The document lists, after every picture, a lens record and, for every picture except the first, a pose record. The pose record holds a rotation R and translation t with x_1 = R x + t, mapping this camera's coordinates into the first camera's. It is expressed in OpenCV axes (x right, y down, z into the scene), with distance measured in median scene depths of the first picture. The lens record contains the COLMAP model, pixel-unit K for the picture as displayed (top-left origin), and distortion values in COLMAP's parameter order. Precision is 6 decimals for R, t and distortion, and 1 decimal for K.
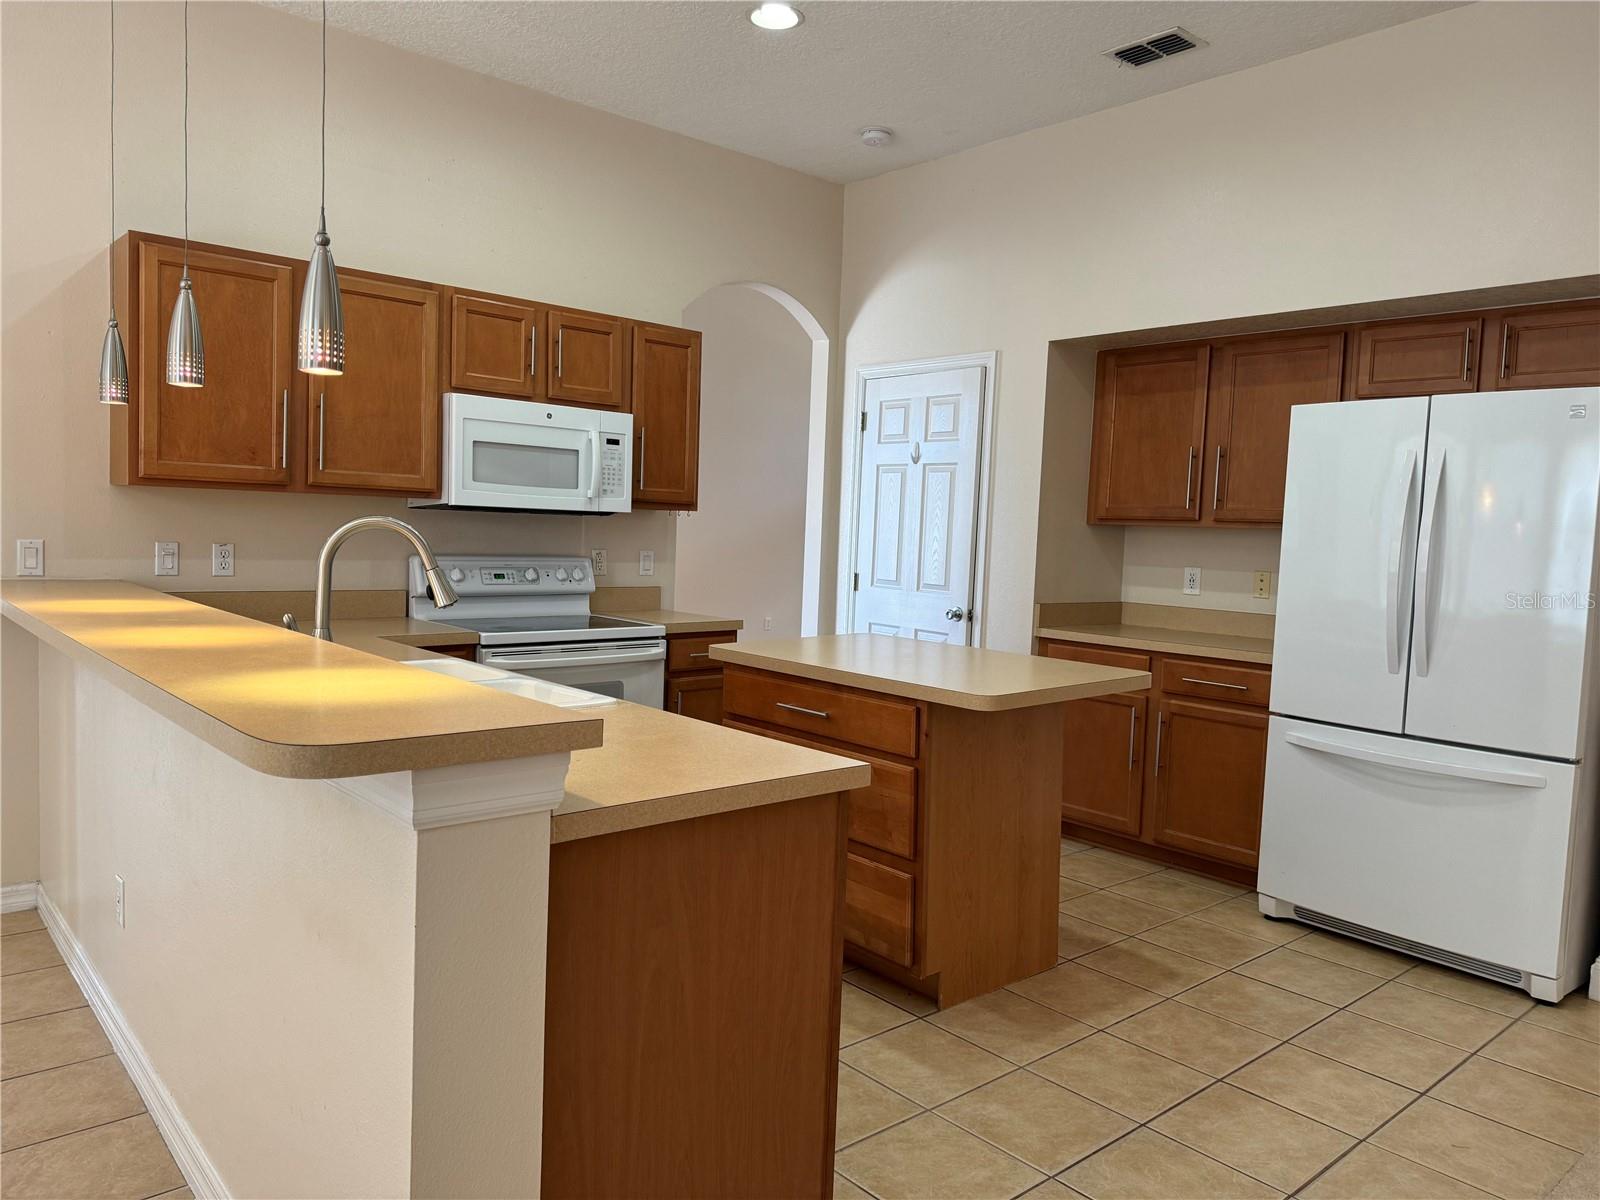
lens RADIAL K [[1128.8, 0, 800.0], [0, 1128.8, 600.0], [0, 0, 1]] dist [0.065407, -0.079989]
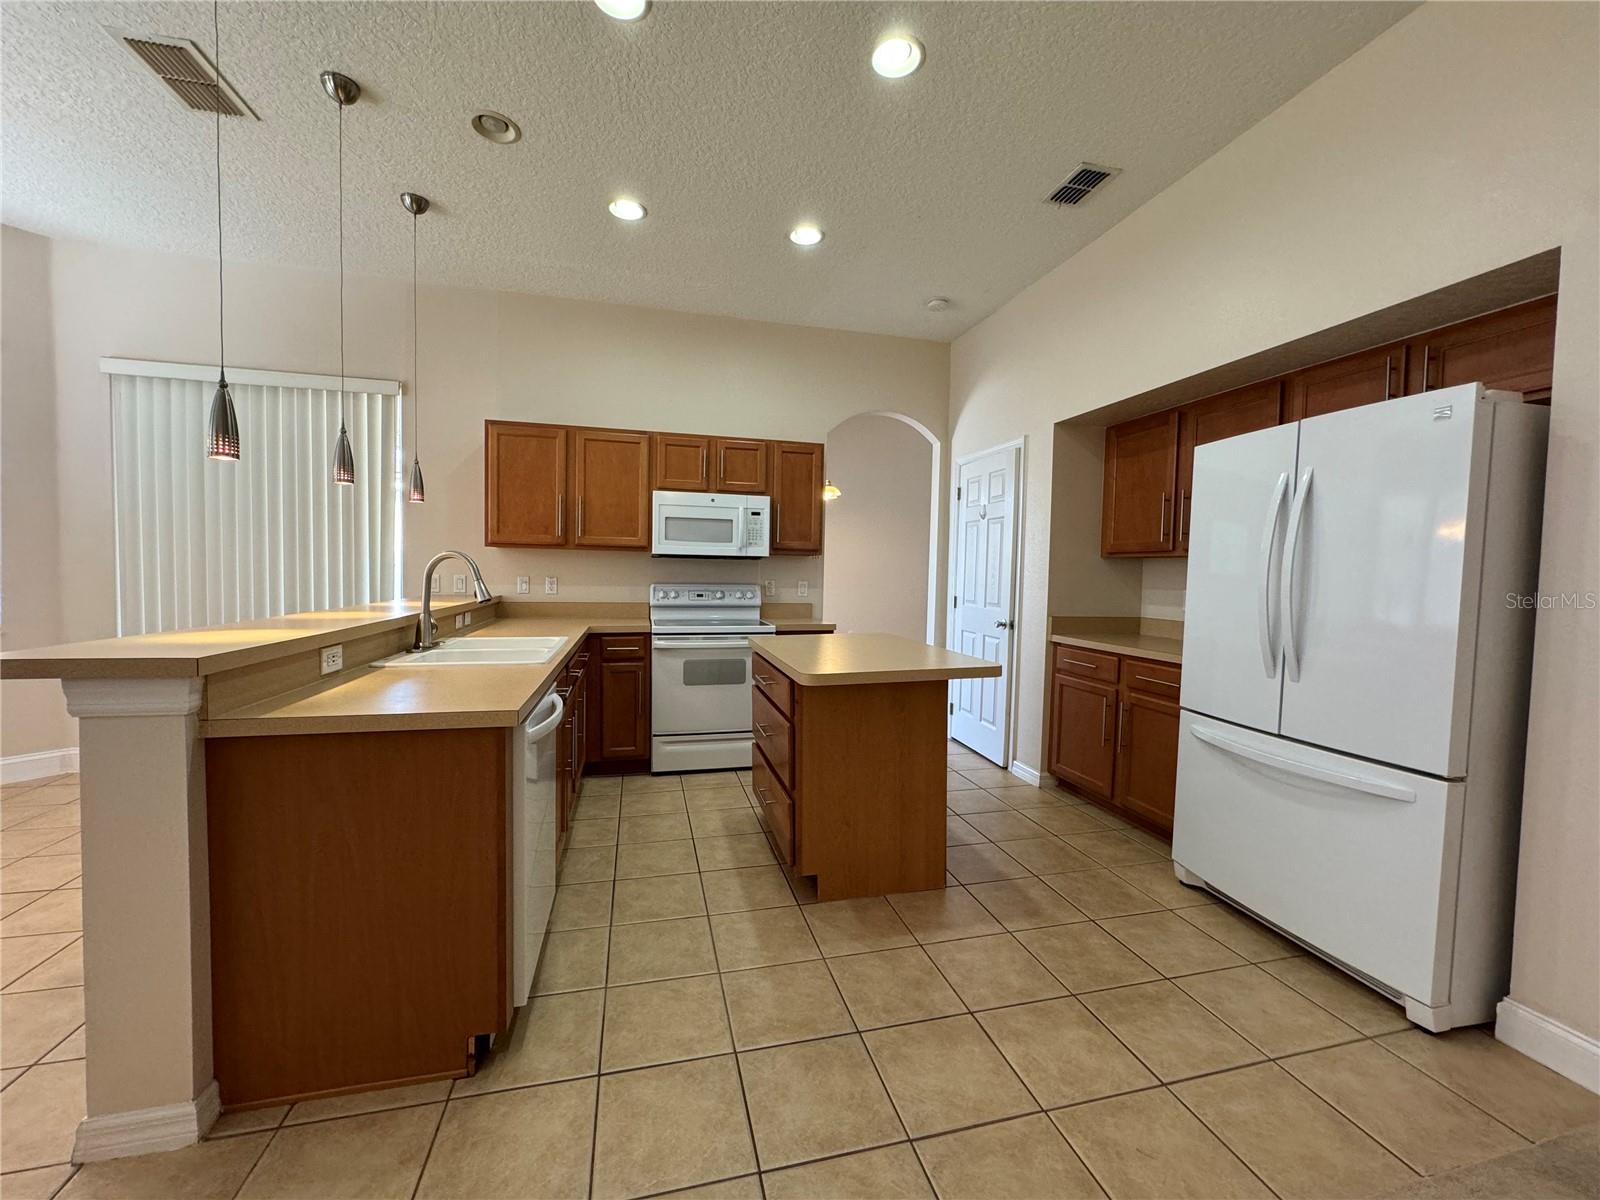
lens RADIAL K [[638.0, 0, 802.2], [0, 638.0, 600.0], [0, 0, 1]] dist [-0.001613, 0.000163]
pose [[0.891440, 0.001882, -0.453134, 0.345986], [-0.017071, 0.999421, -0.029433, 0.013413], [0.452817, 0.033973, 0.890956, 0.221304]]
